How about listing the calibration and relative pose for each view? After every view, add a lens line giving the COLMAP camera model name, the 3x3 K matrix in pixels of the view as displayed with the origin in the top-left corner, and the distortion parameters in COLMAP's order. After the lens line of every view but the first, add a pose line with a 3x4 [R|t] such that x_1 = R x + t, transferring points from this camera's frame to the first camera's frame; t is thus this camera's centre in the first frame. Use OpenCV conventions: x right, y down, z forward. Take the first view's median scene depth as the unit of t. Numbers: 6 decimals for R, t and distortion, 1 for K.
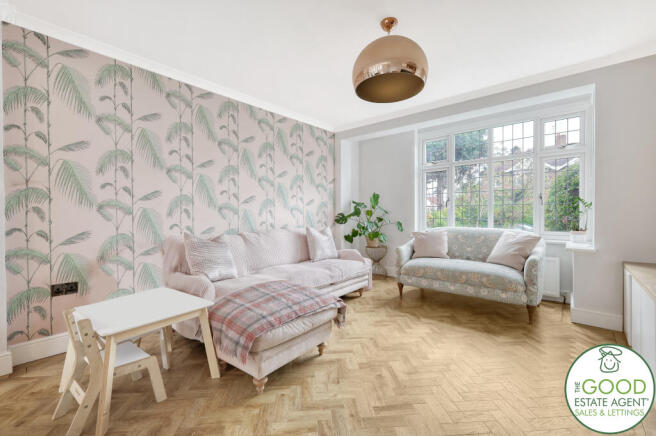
lens RADIAL K [[284.8, 0, 325.5], [0, 284.8, 216.1], [0, 0, 1]] dist [0.001142, 0.000007]
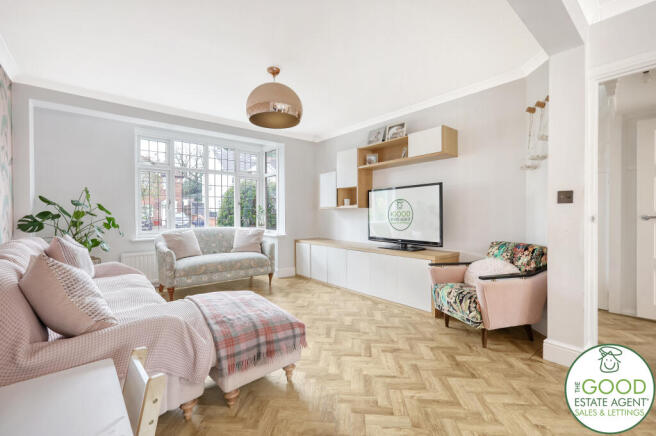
lens RADIAL K [[284.8, 0, 325.0], [0, 284.8, 218.0], [0, 0, 1]] dist [0.001142, 0.000007]
pose [[0.187954, 0.001148, 0.982177, -0.607161], [0.019574, 0.999796, -0.004914, 0.017844], [-0.981983, 0.020149, 0.187894, 0.323647]]
